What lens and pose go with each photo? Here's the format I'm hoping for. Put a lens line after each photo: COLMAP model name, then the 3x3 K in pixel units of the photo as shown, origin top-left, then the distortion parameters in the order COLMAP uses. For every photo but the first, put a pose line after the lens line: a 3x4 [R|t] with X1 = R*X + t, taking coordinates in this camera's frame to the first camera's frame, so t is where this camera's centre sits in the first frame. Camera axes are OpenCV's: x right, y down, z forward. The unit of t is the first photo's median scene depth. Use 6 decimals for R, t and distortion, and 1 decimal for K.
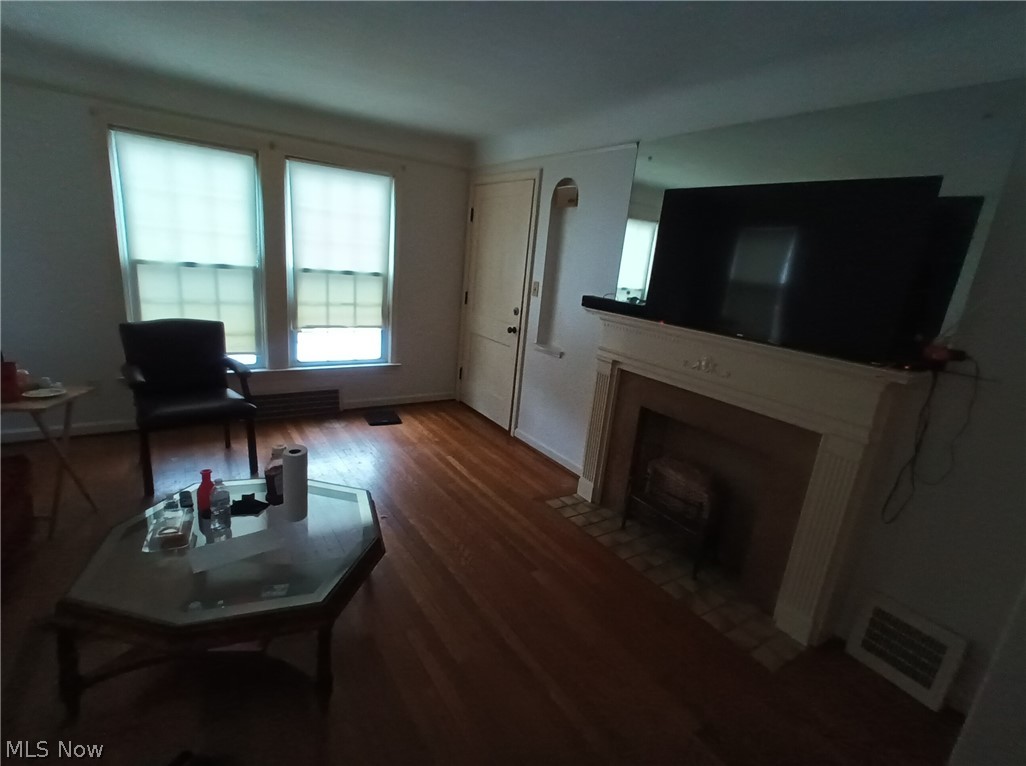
lens RADIAL K [[490.2, 0, 504.8], [0, 490.2, 382.1], [0, 0, 1]] dist [-0.000387, 0.000019]
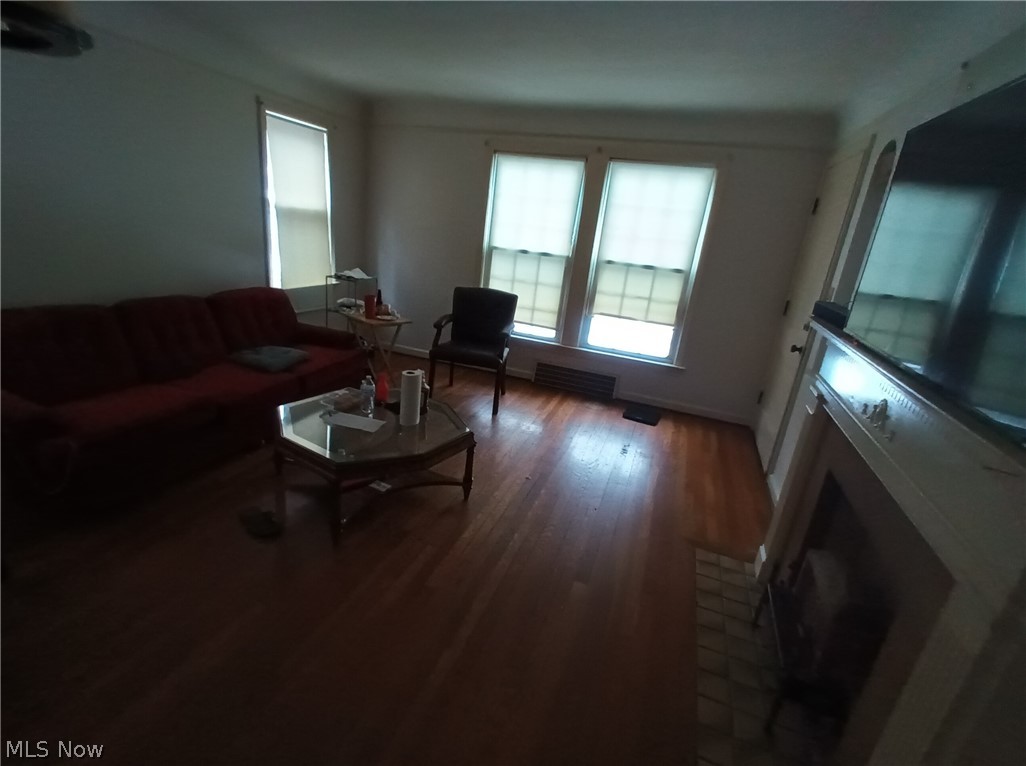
lens RADIAL K [[497.4, 0, 492.9], [0, 497.4, 381.7], [0, 0, 1]] dist [-0.001362, -0.000187]
pose [[0.589672, 0.225980, -0.775383, 0.352739], [-0.249994, 0.963978, 0.090826, -0.008138], [0.767978, 0.140284, 0.624925, 0.149439]]
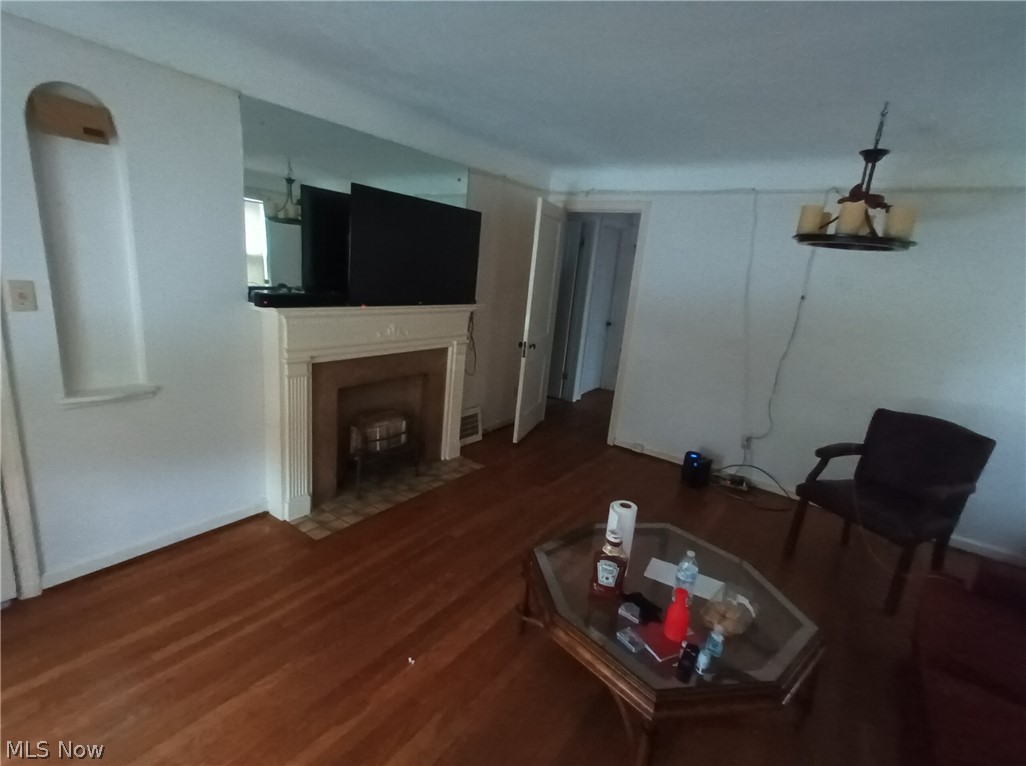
lens RADIAL K [[490.2, 0, 504.8], [0, 490.2, 382.1], [0, 0, 1]] dist [-0.000387, 0.000019]
pose [[-0.344297, -0.339473, 0.875338, -0.524193], [0.113022, 0.910574, 0.397593, -0.236002], [-0.932033, 0.235823, -0.275140, 0.666745]]
